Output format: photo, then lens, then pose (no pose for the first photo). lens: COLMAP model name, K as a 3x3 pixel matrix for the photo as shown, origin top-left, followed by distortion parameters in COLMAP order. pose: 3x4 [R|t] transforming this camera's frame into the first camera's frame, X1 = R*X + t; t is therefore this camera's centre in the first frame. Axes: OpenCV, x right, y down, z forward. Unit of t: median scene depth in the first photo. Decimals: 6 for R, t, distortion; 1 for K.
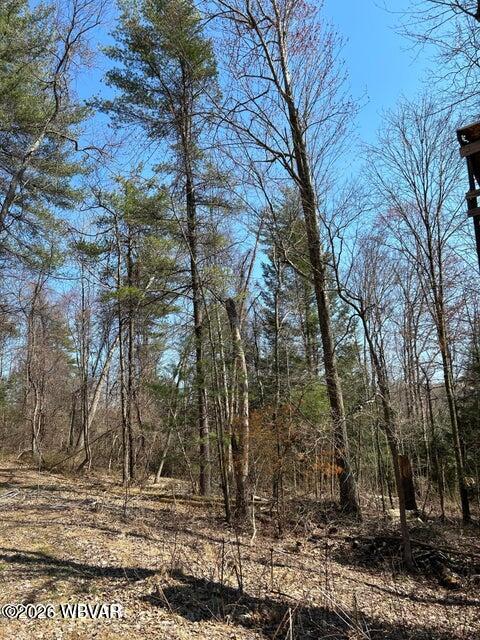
lens RADIAL K [[480.8, 0, 236.2], [0, 480.8, 323.6], [0, 0, 1]] dist [0.053133, -0.055581]
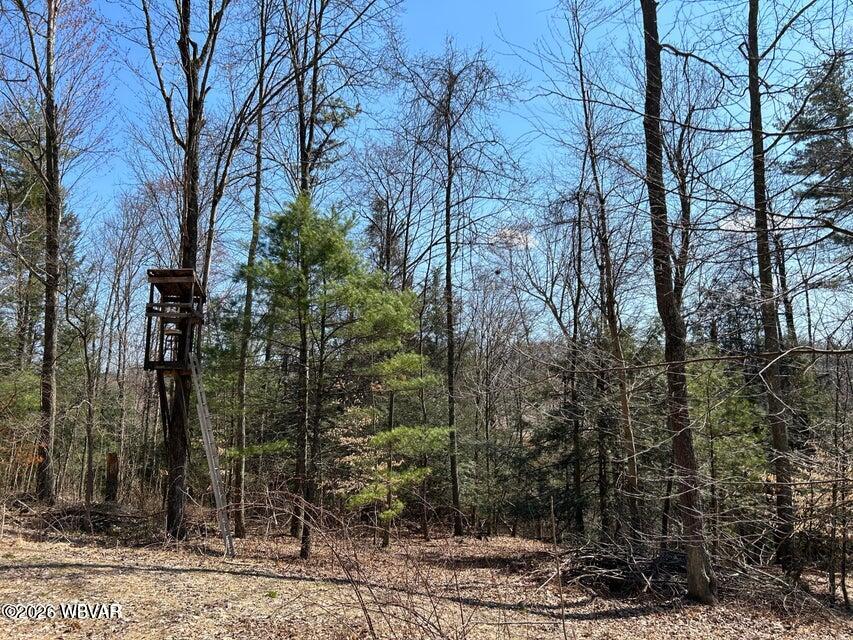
lens RADIAL K [[640.8, 0, 426.8], [0, 640.8, 324.1], [0, 0, 1]] dist [0.053133, -0.055581]
pose [[0.746655, 0.139378, 0.650446, -0.122406], [-0.171483, 0.985084, -0.014237, -0.129089], [-0.642728, -0.100910, 0.759419, -0.596264]]
